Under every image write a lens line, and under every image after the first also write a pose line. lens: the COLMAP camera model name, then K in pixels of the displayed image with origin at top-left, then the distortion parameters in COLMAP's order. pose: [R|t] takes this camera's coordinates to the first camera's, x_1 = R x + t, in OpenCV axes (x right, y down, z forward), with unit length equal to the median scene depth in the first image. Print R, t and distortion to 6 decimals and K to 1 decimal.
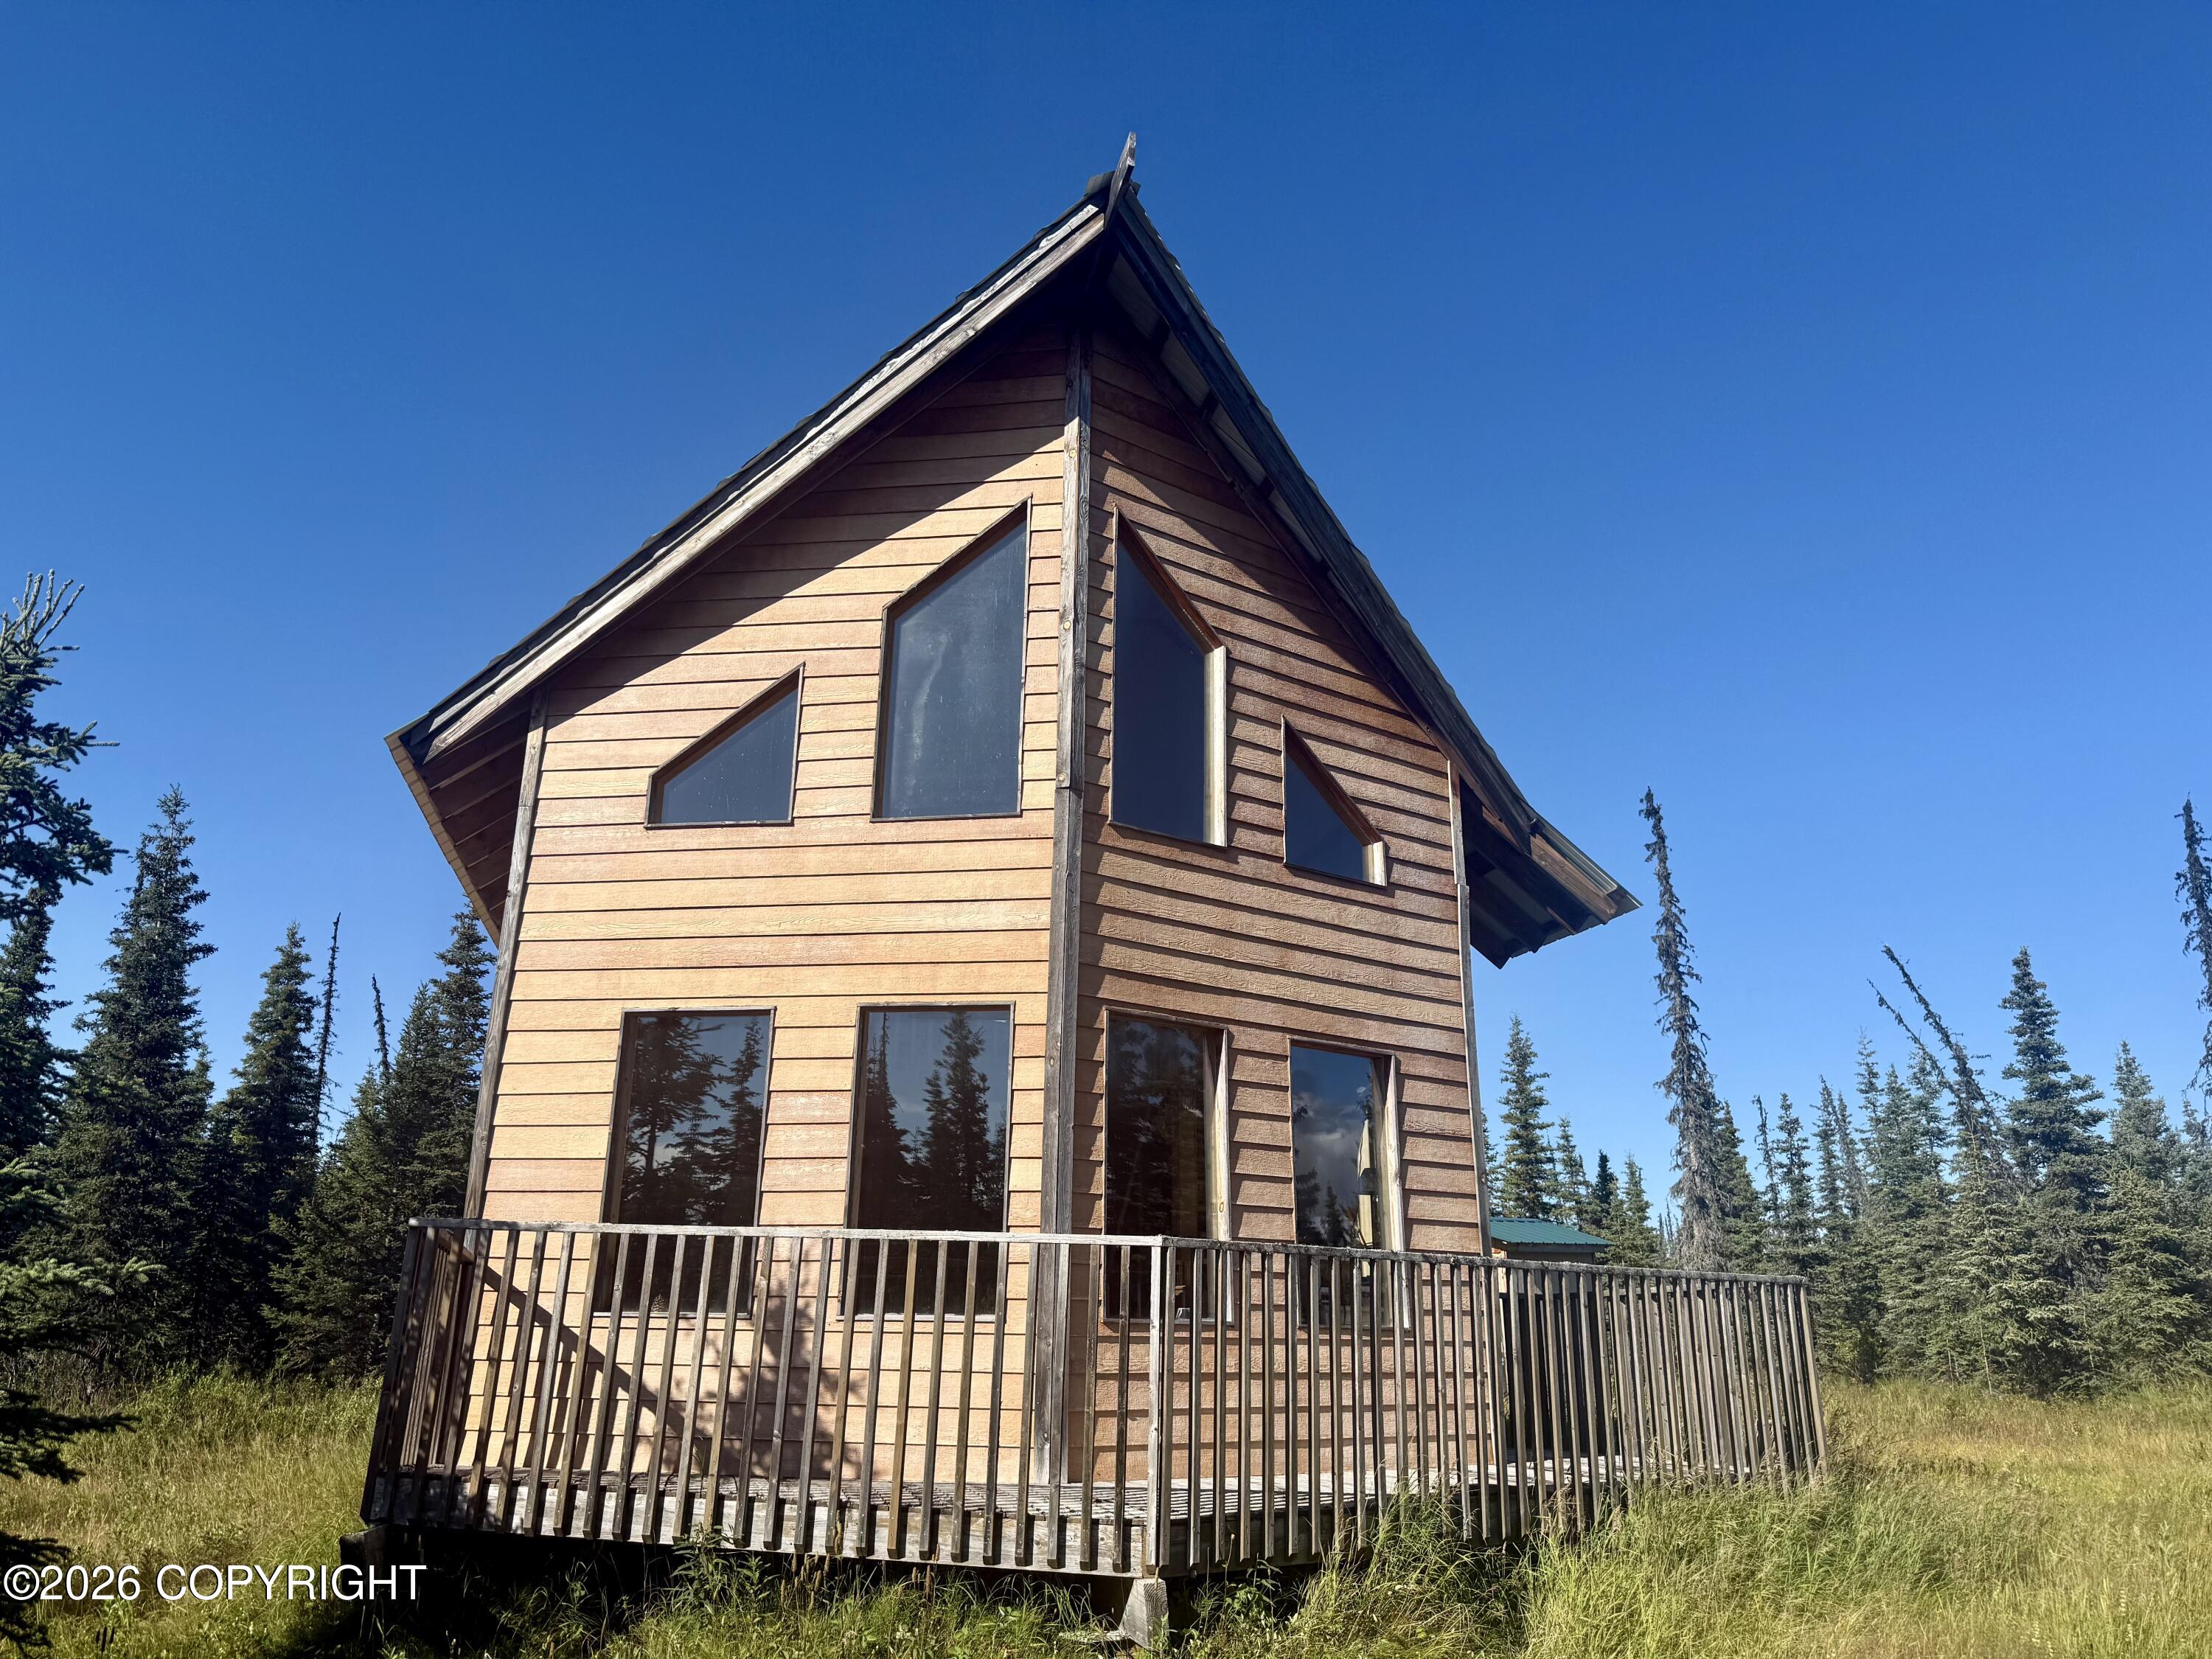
lens RADIAL K [[1557.7, 0, 1104.4], [0, 1557.7, 842.4], [0, 0, 1]] dist [0.062354, -0.054726]
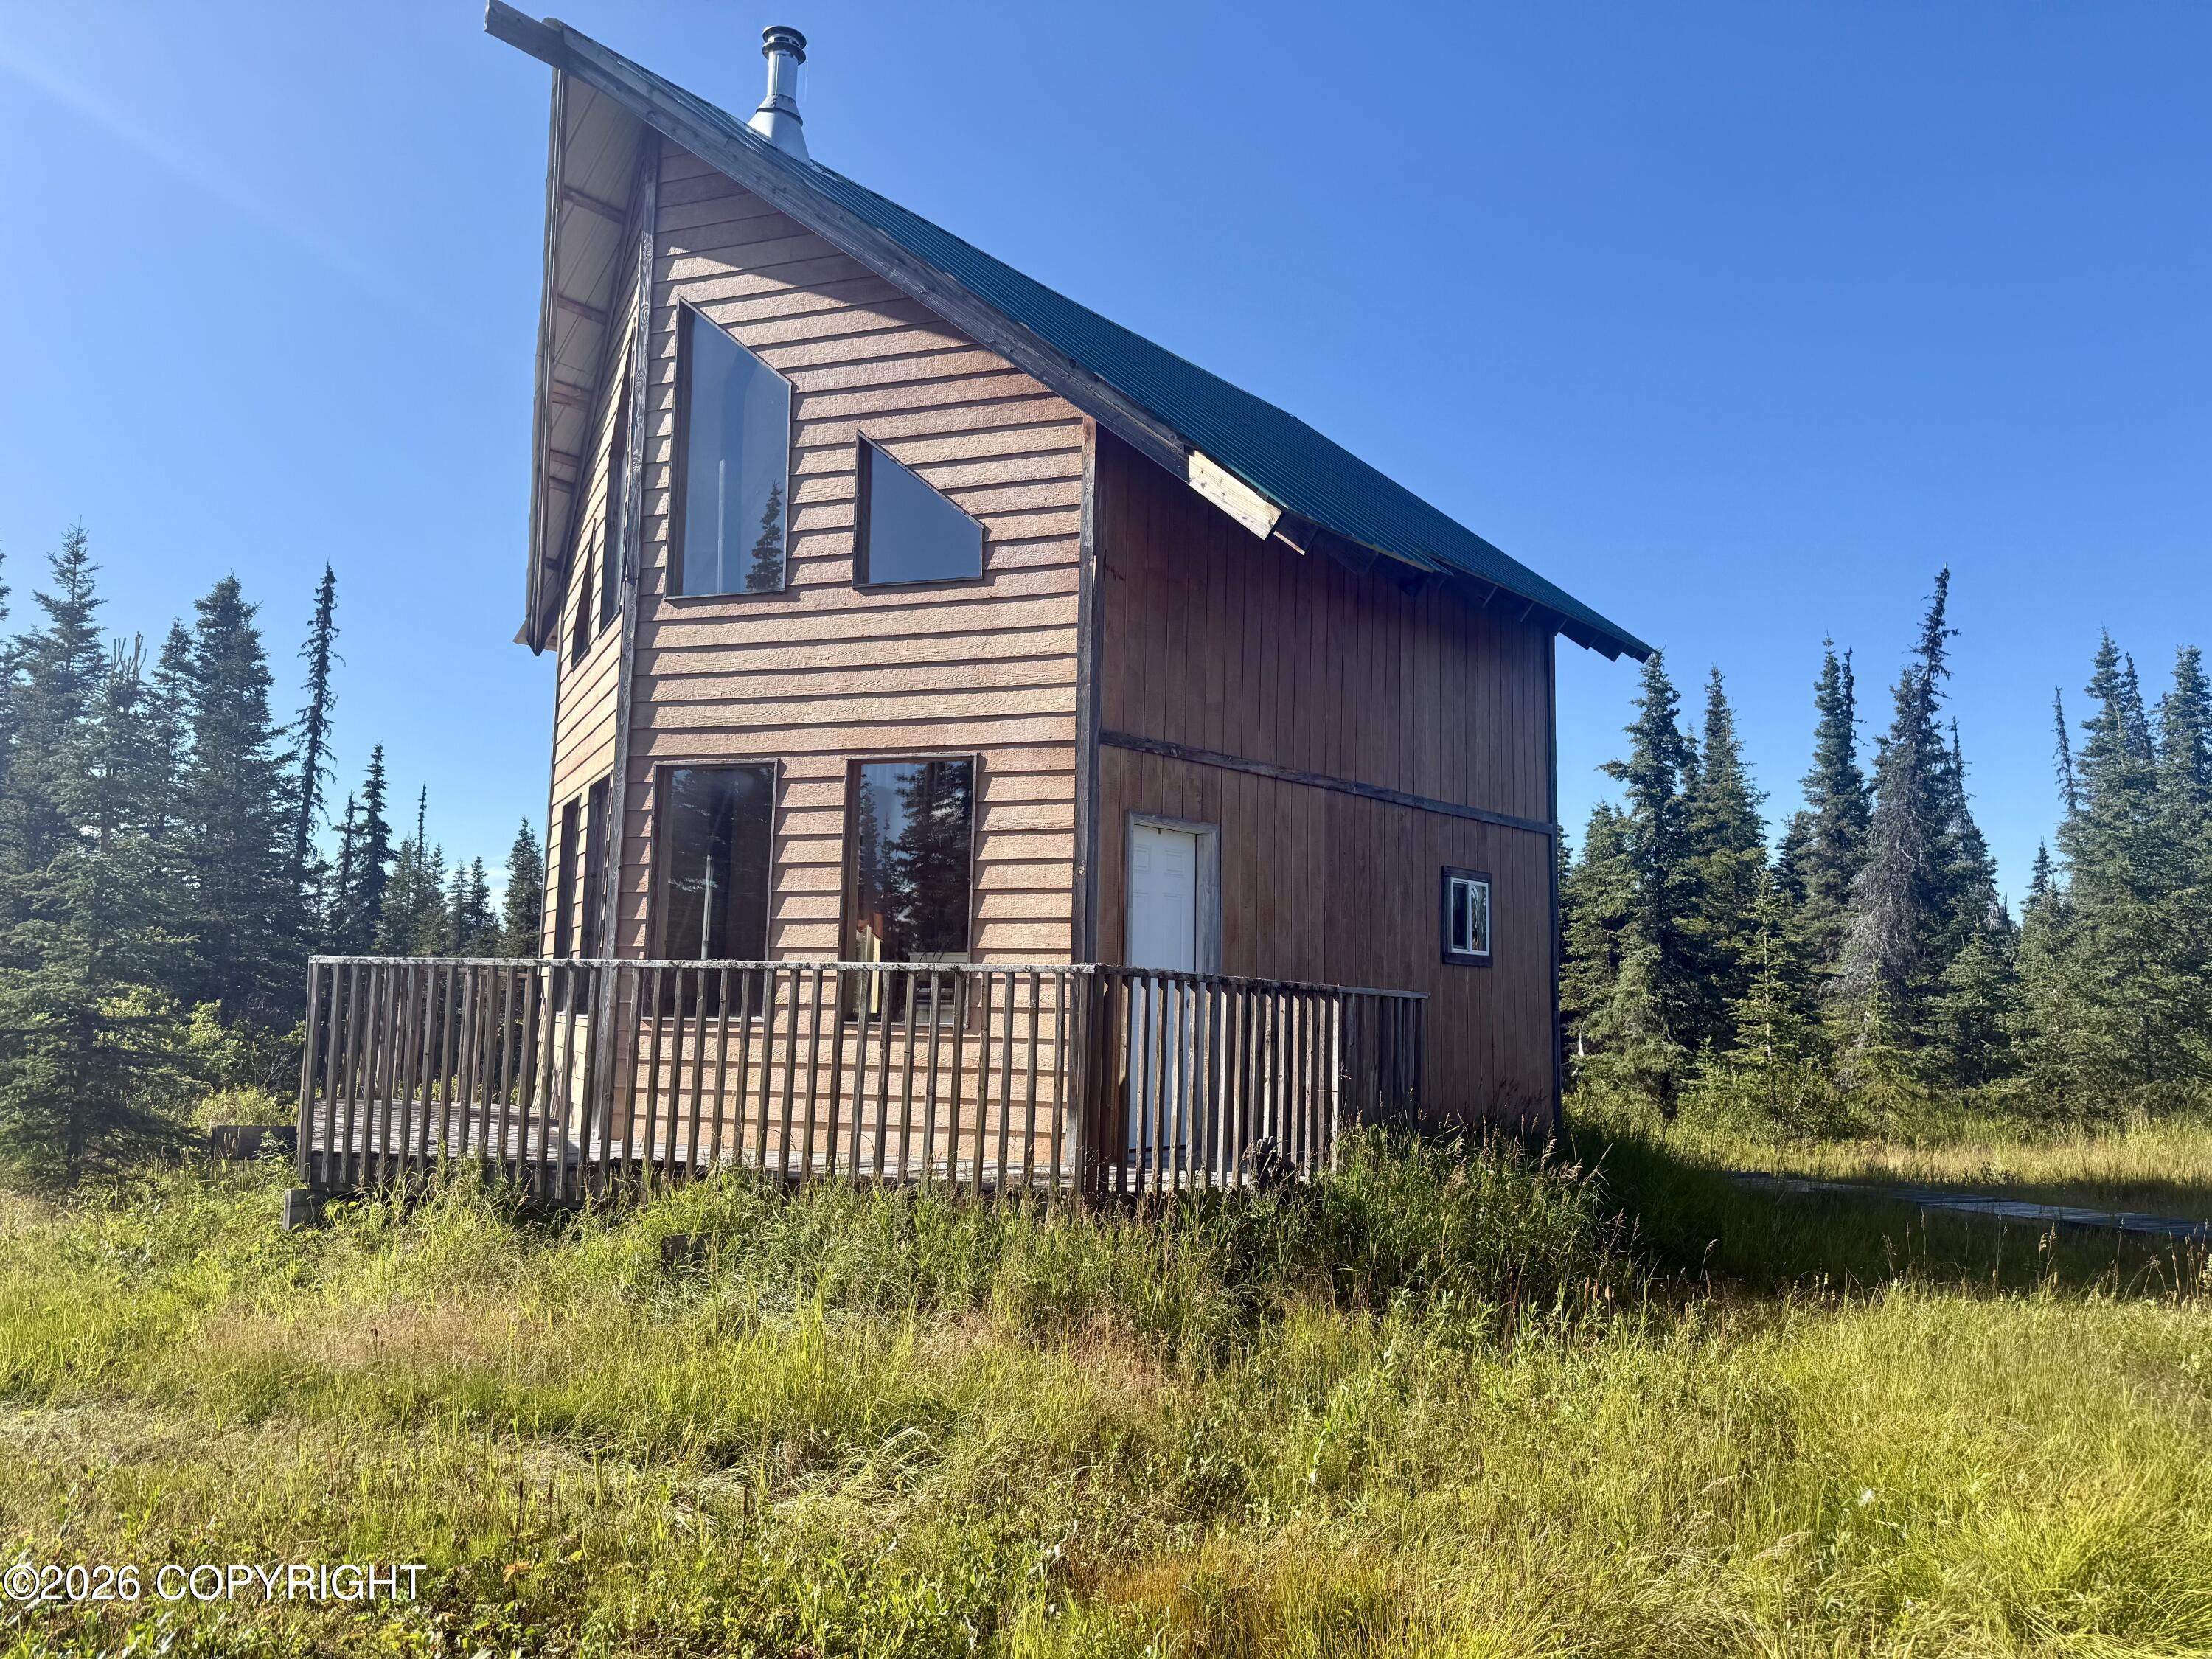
lens RADIAL K [[1557.7, 0, 1107.4], [0, 1557.7, 834.0], [0, 0, 1]] dist [0.062354, -0.054726]
pose [[0.580057, -0.092388, -0.809320, 0.943461], [0.228456, 0.972123, 0.052767, 0.143406], [0.781884, -0.215501, 0.584993, 0.475307]]
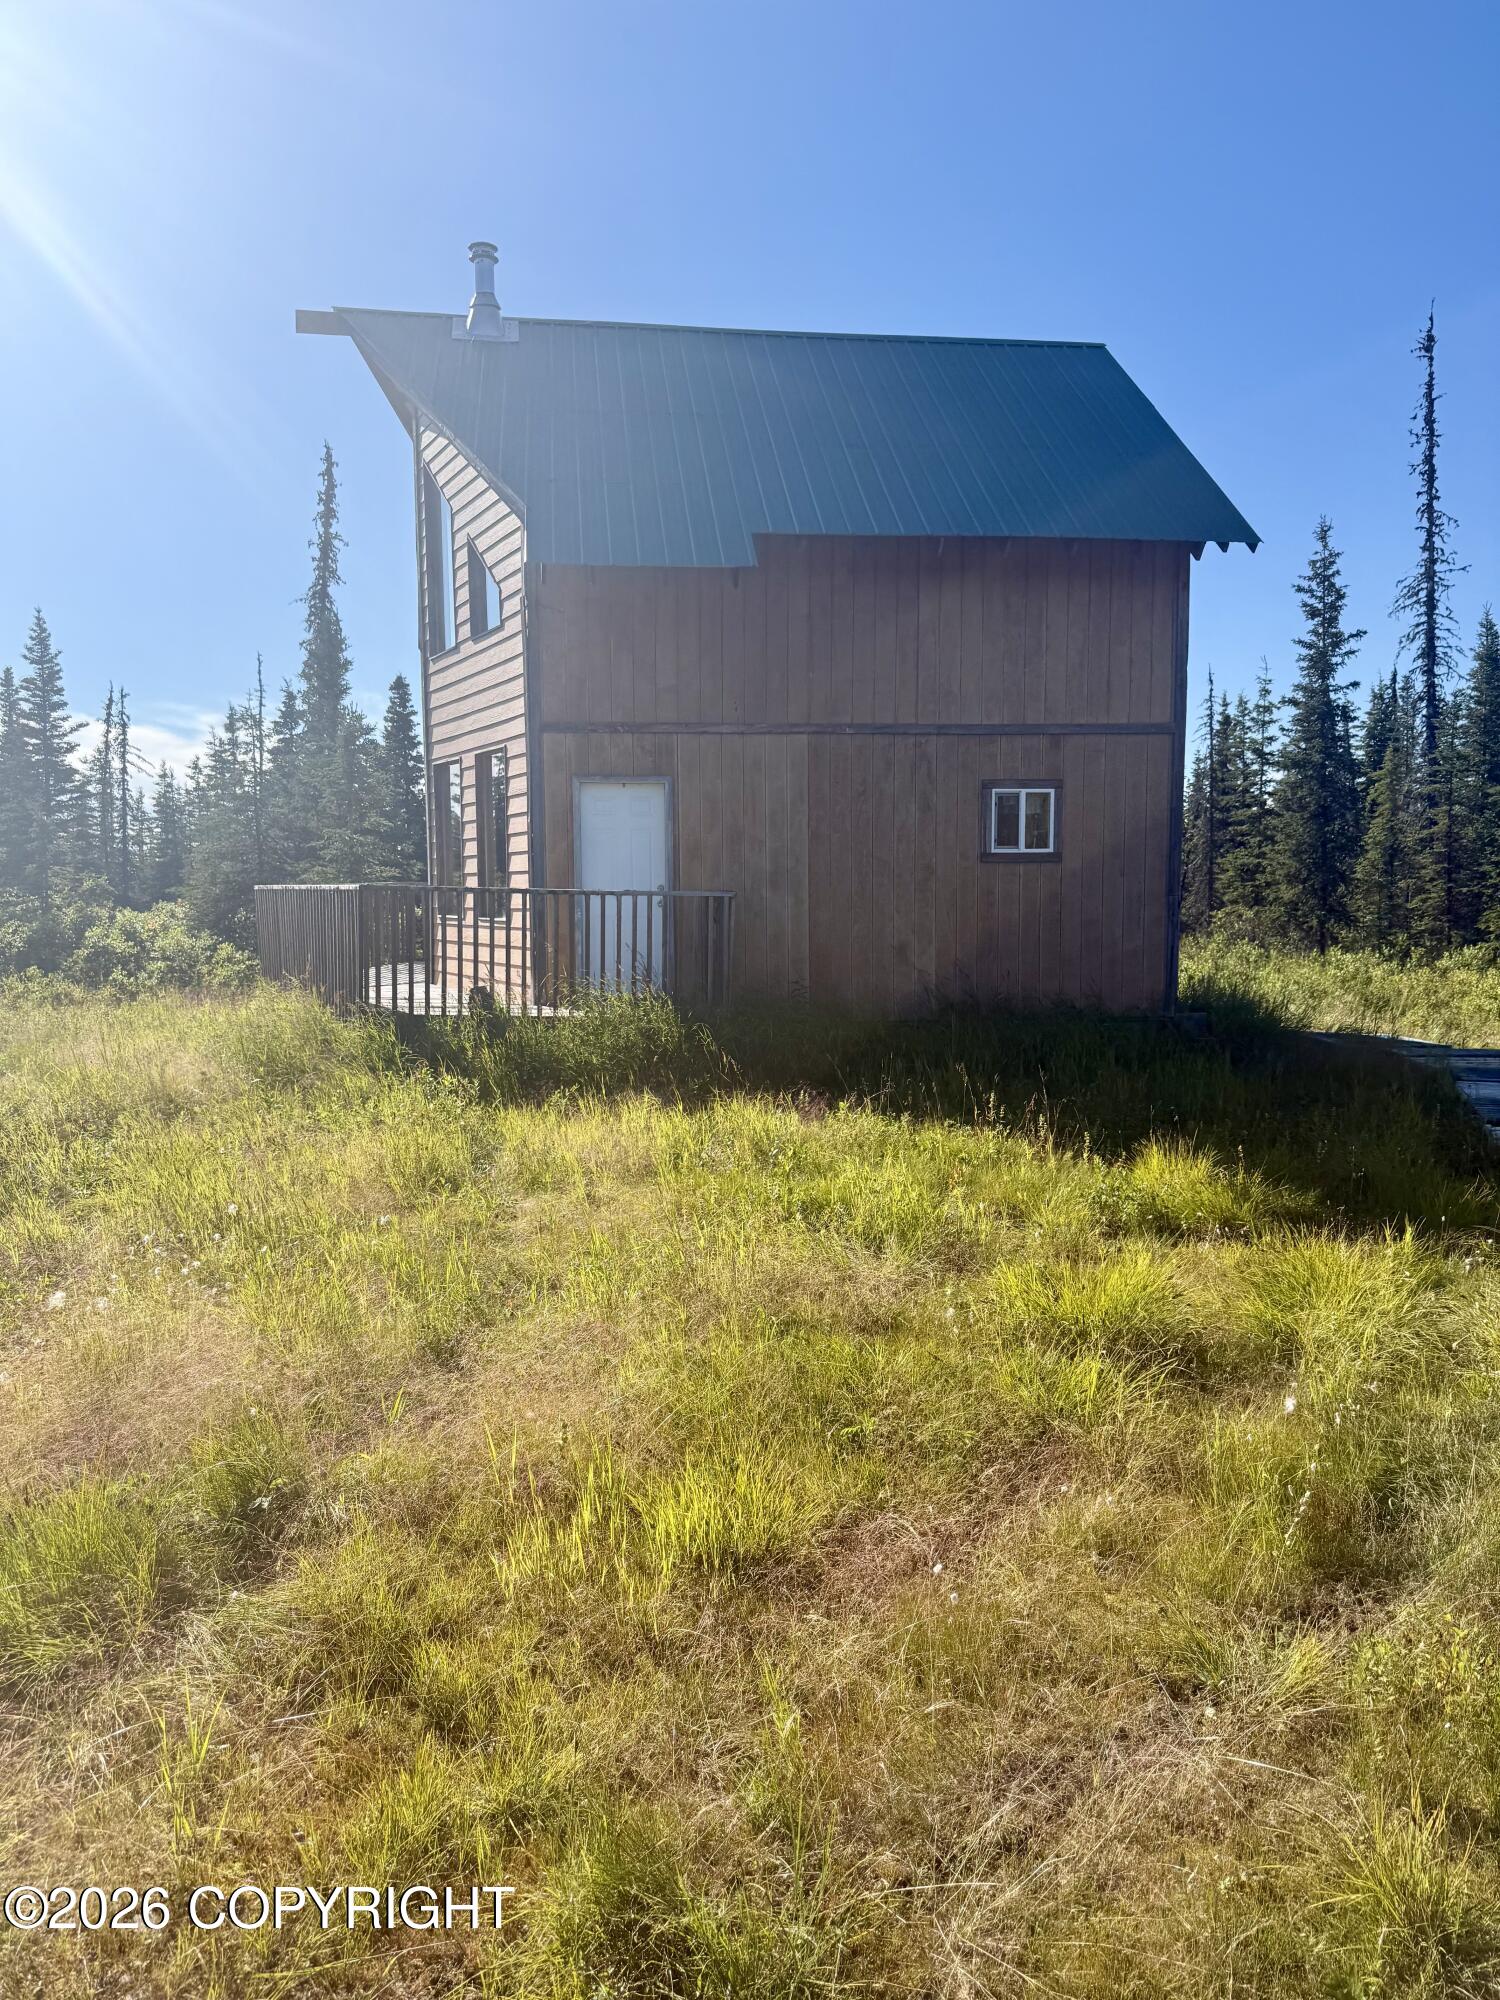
lens RADIAL K [[1408.4, 0, 733.7], [0, 1408.4, 1013.1], [0, 0, 1]] dist [0.062354, -0.054726]
pose [[-0.119779, 0.070669, -0.990282, 1.421438], [0.295632, 0.954753, 0.032375, 0.376240], [0.947763, -0.288881, -0.135252, 1.246736]]
